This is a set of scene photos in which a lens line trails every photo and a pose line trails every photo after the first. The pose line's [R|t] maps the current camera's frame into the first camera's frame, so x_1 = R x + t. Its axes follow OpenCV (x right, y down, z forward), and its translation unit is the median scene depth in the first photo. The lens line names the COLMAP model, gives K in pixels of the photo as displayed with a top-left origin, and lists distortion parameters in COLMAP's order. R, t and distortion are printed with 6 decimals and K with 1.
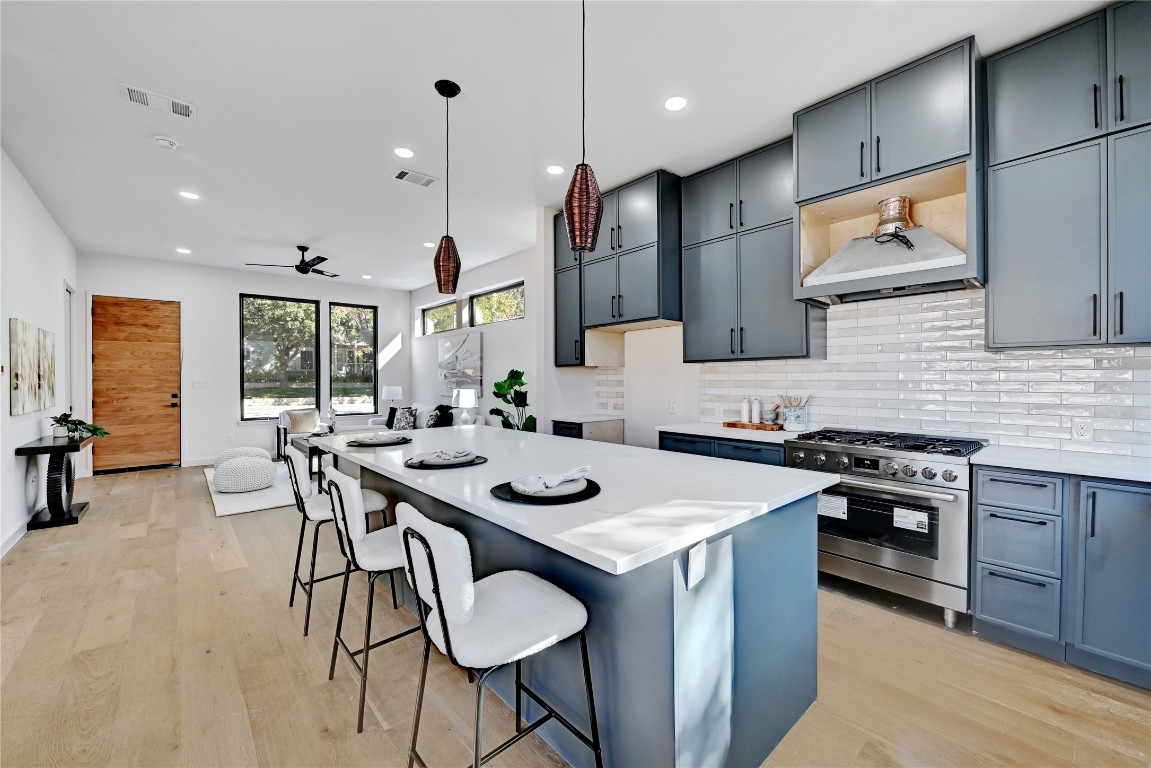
lens RADIAL K [[458.7, 0, 545.8], [0, 458.7, 379.1], [0, 0, 1]] dist [0.001803, -0.000763]
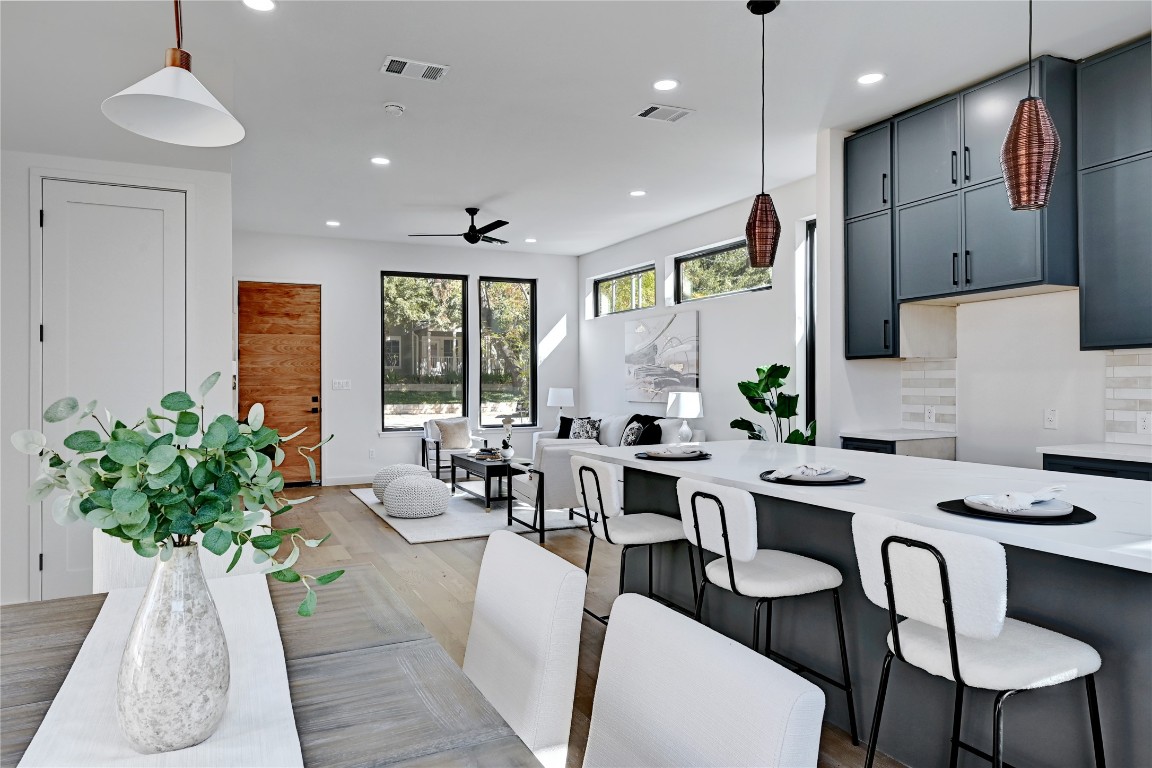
lens RADIAL K [[702.0, 0, 510.2], [0, 702.0, 376.7], [0, 0, 1]] dist [0.020992, -0.004673]
pose [[0.959725, -0.003960, -0.280914, -0.127132], [0.003122, 0.999989, -0.003428, 0.001426], [0.280925, 0.002413, 0.959727, -0.120152]]
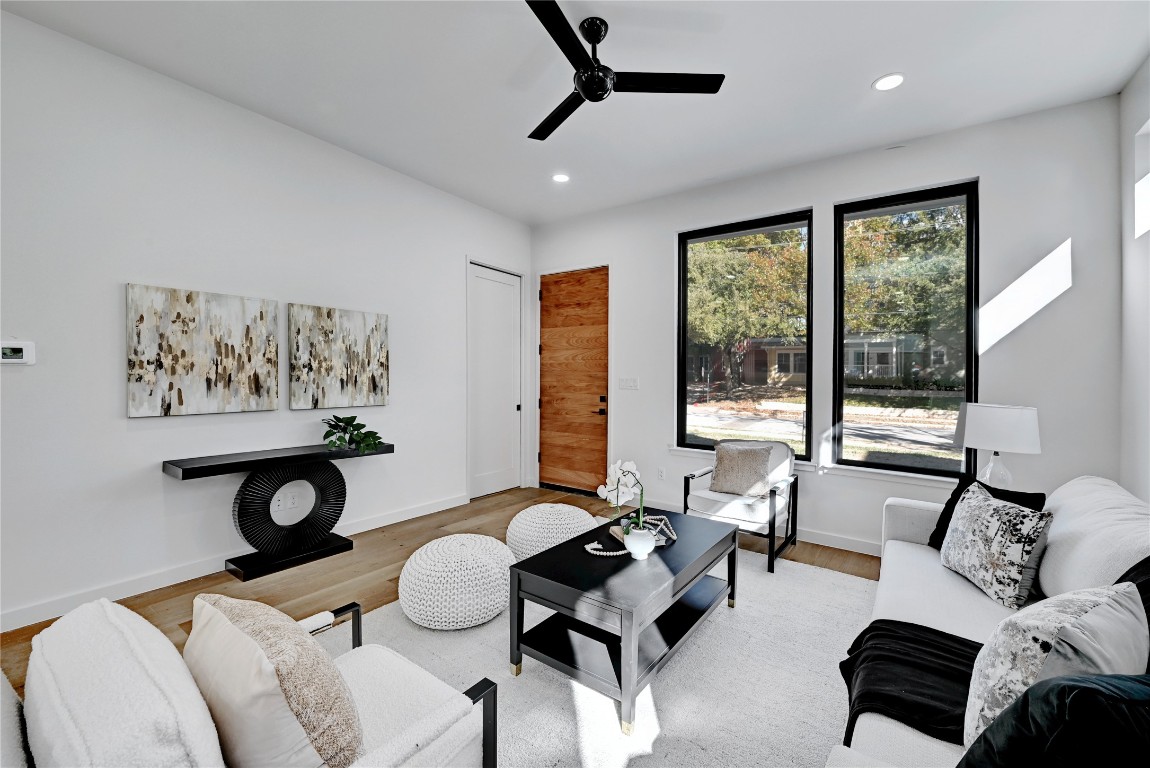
lens RADIAL K [[458.3, 0, 582.5], [0, 458.3, 371.7], [0, 0, 1]] dist [0.001803, -0.000763]
pose [[0.255754, -0.002889, -0.966737, -0.139443], [-0.024789, 0.999647, -0.009545, 0.001566], [0.966424, 0.026406, 0.255593, 0.845479]]
